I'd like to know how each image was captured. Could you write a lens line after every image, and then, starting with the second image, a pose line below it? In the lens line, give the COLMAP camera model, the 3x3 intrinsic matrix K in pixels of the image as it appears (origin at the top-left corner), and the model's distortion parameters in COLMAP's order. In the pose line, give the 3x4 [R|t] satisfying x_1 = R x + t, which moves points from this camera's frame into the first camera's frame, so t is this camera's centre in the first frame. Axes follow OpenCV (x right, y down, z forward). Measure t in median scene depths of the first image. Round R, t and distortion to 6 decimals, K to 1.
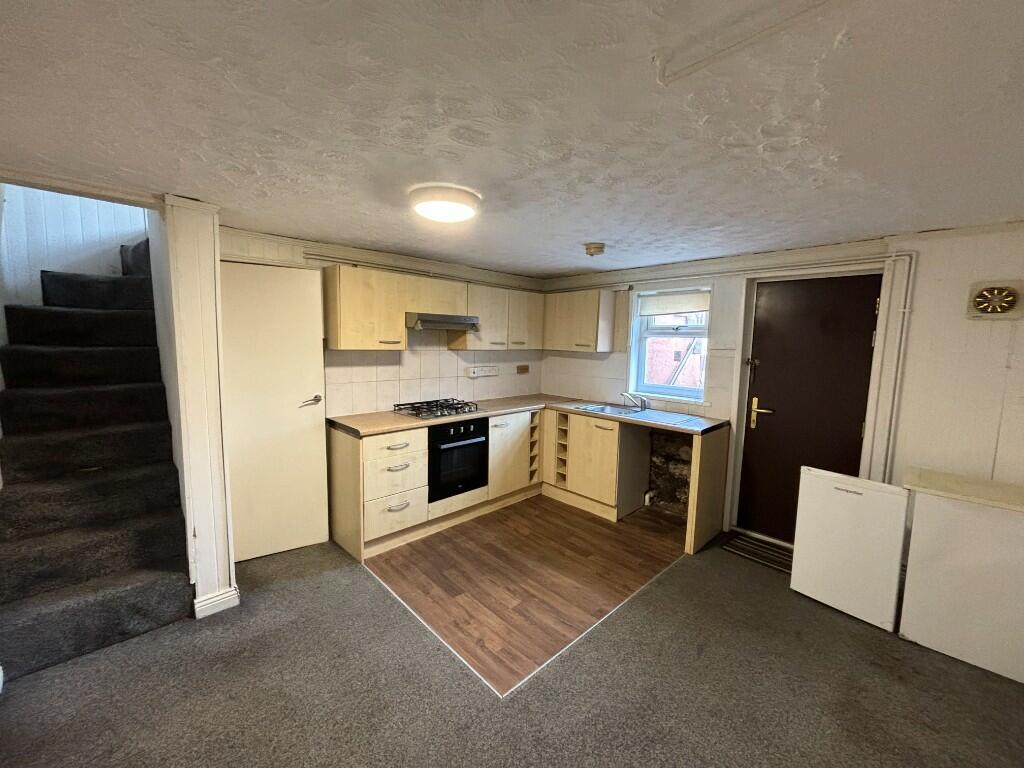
lens RADIAL K [[412.3, 0, 511.6], [0, 412.3, 382.9], [0, 0, 1]] dist [0.000703, 0.000370]
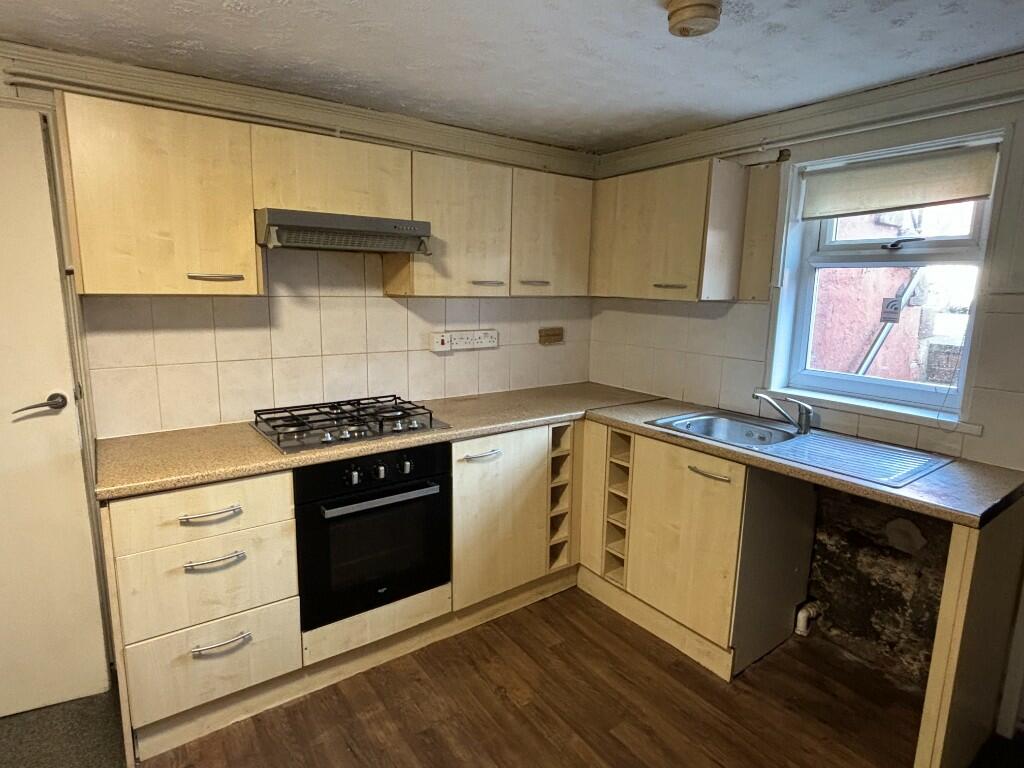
lens RADIAL K [[553.7, 0, 510.6], [0, 553.7, 381.9], [0, 0, 1]] dist [-0.010754, 0.000233]
pose [[0.989794, 0.020355, -0.141045, 0.093152], [-0.011244, 0.997816, 0.065095, -0.023834], [0.142062, -0.062845, 0.987861, 0.383287]]
